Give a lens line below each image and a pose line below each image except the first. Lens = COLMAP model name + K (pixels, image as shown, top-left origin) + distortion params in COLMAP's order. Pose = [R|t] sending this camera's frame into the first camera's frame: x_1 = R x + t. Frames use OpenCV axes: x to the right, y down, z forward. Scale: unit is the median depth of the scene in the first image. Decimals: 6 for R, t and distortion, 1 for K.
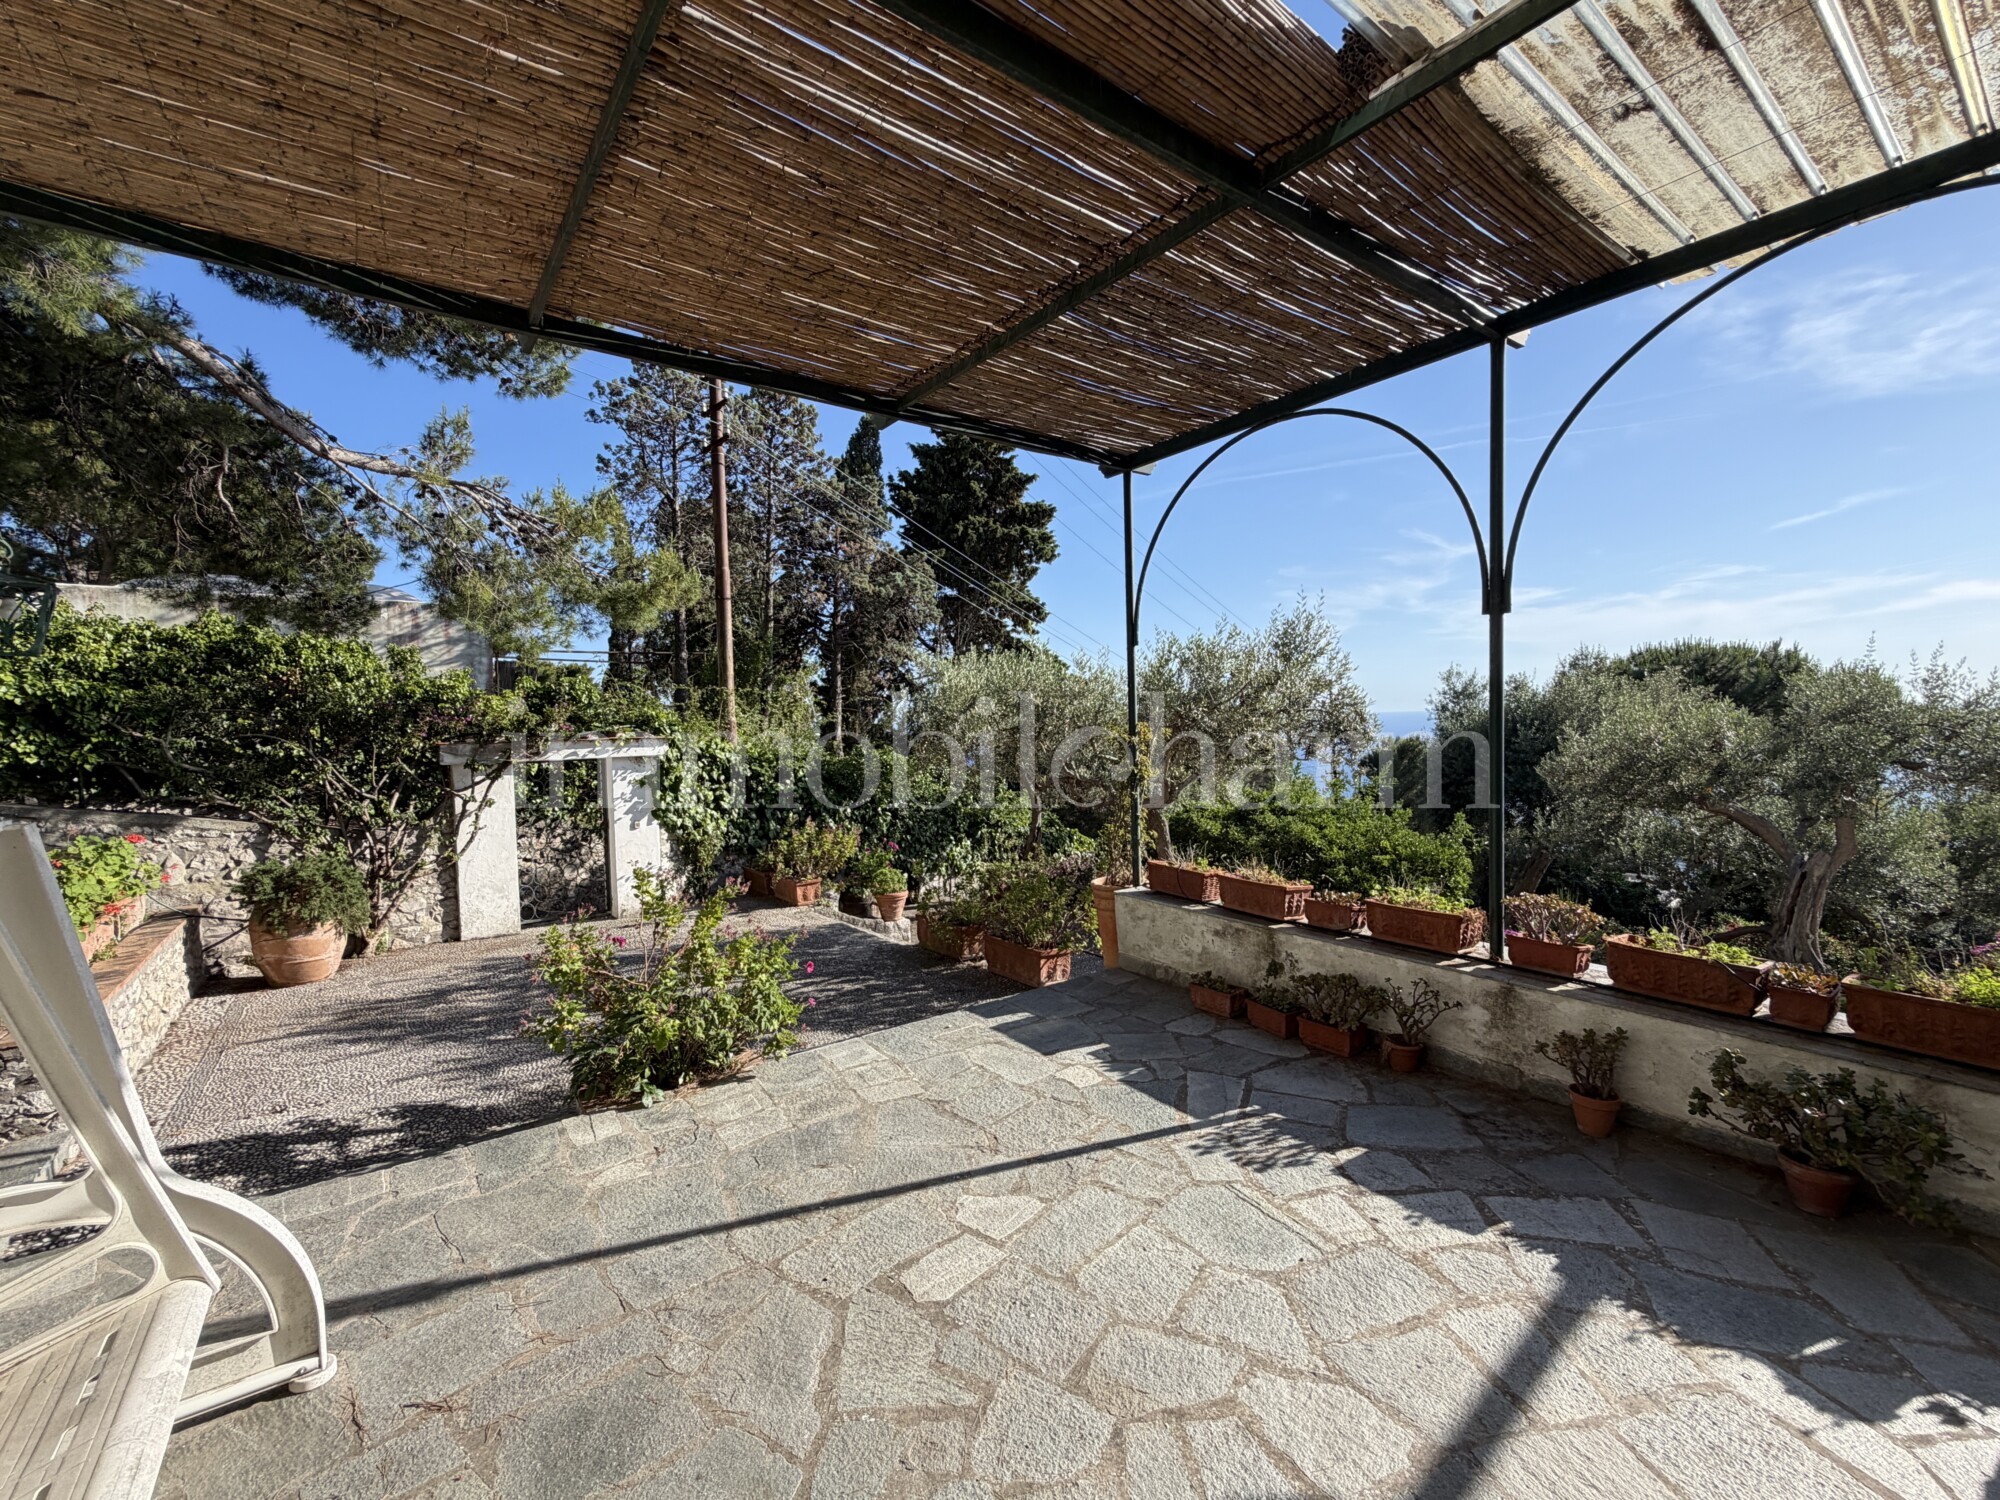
lens RADIAL K [[844.0, 0, 997.2], [0, 844.0, 754.7], [0, 0, 1]] dist [-0.002502, -0.000388]
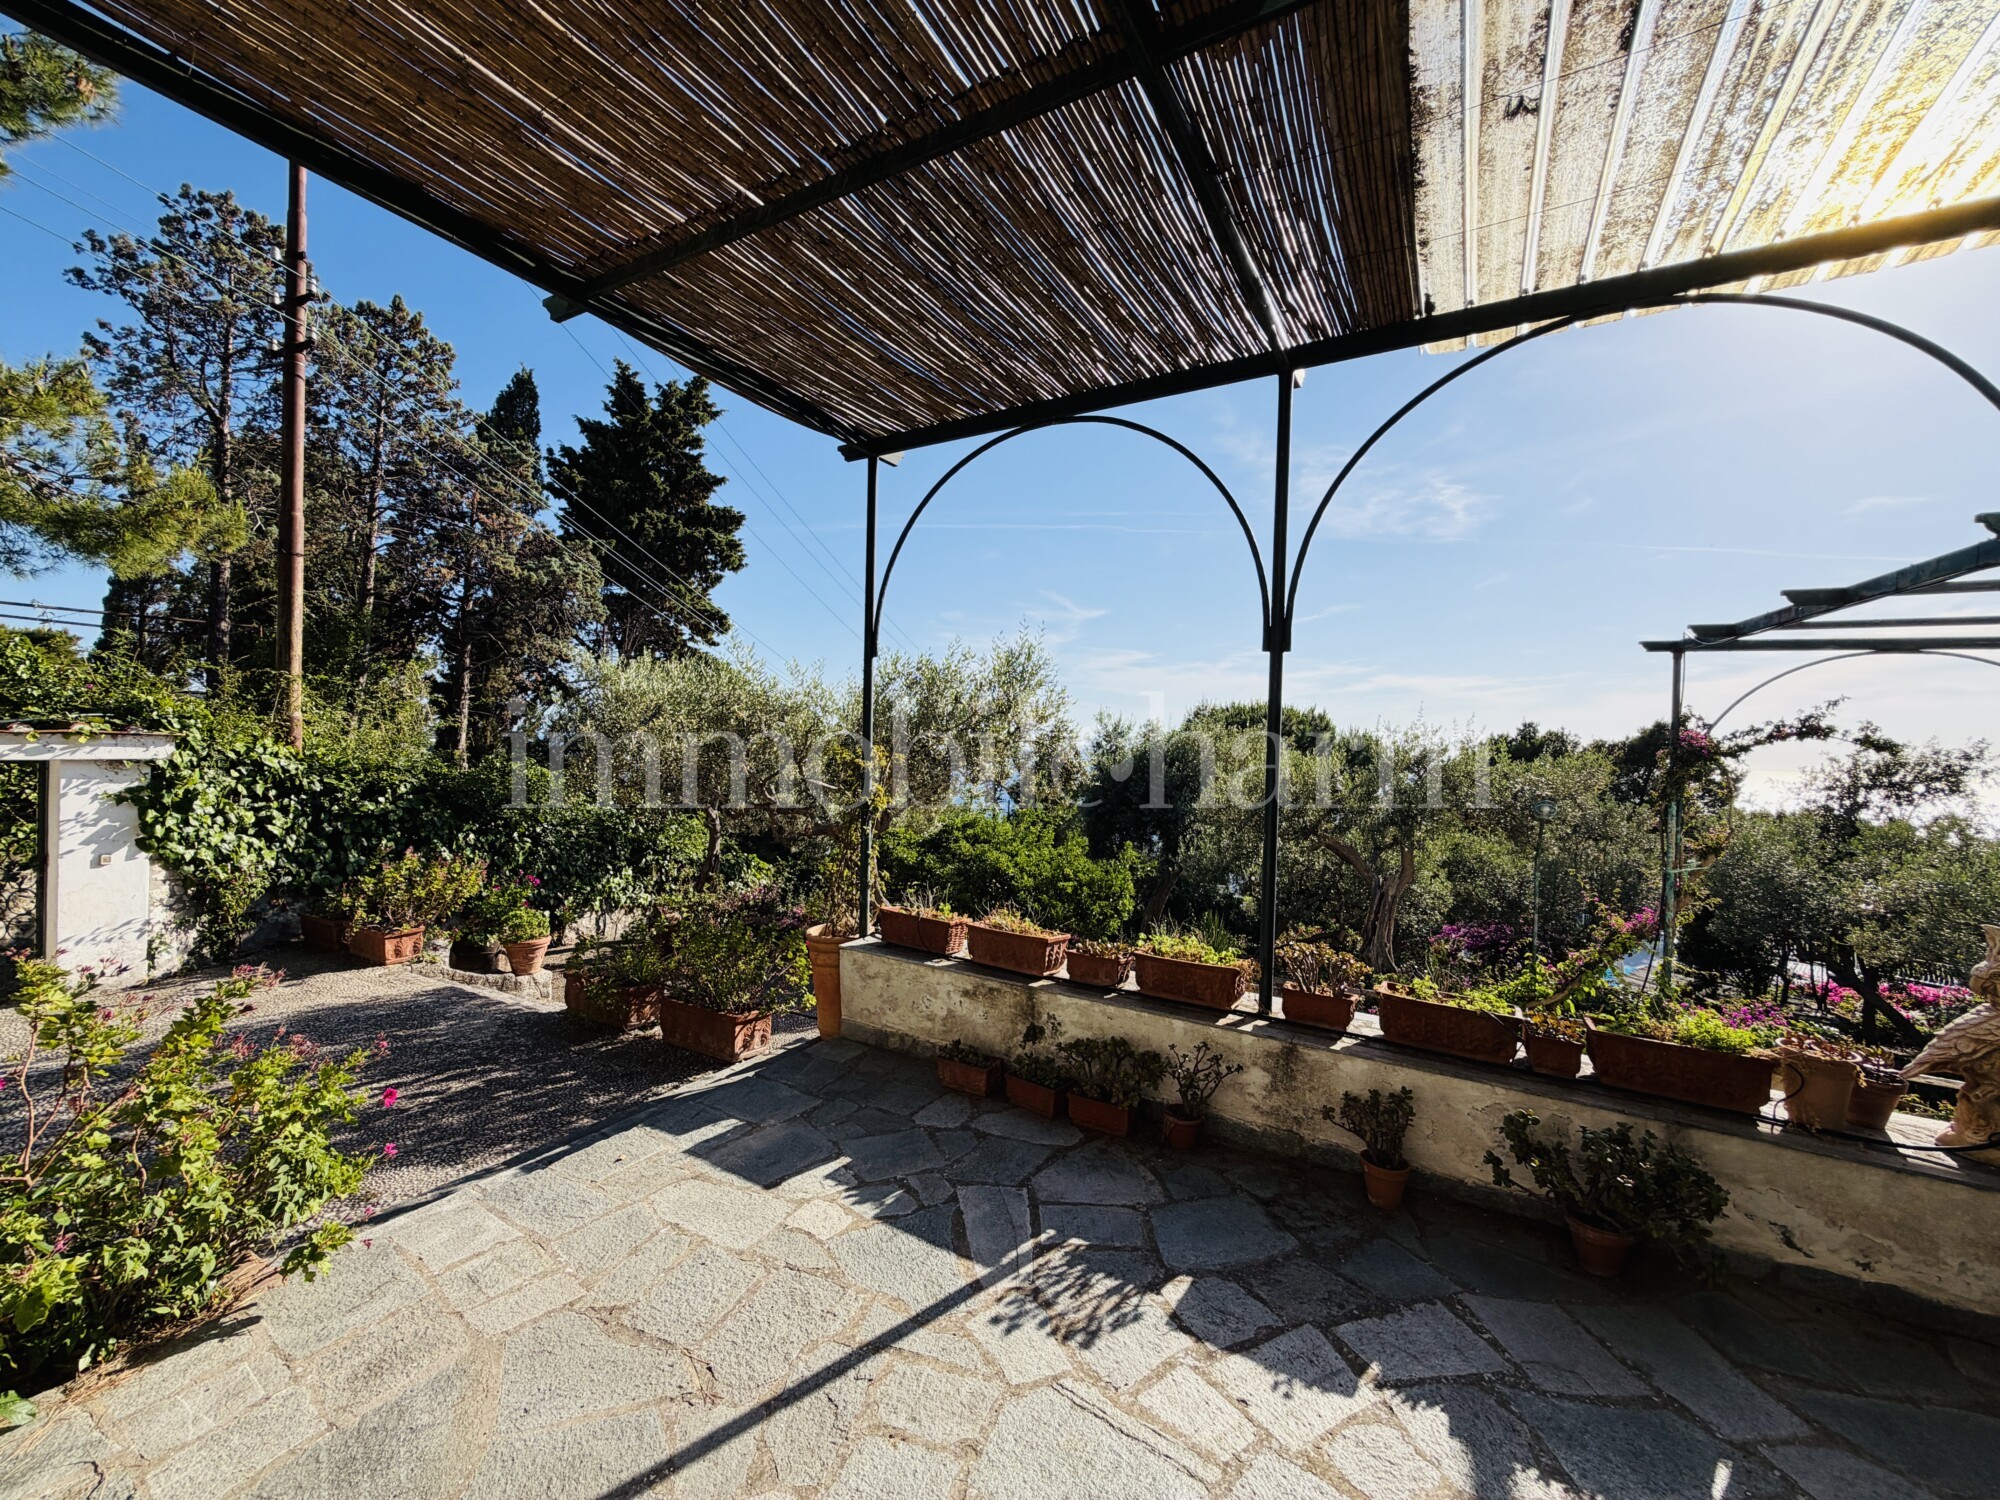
lens RADIAL K [[798.5, 0, 1000.0], [0, 798.5, 750.0], [0, 0, 1]] dist [-0.000624, -0.000154]
pose [[0.917198, 0.045202, 0.395860, -0.032537], [-0.032225, 0.998705, -0.039374, -0.005177], [-0.397127, 0.023358, 0.917466, 0.171490]]
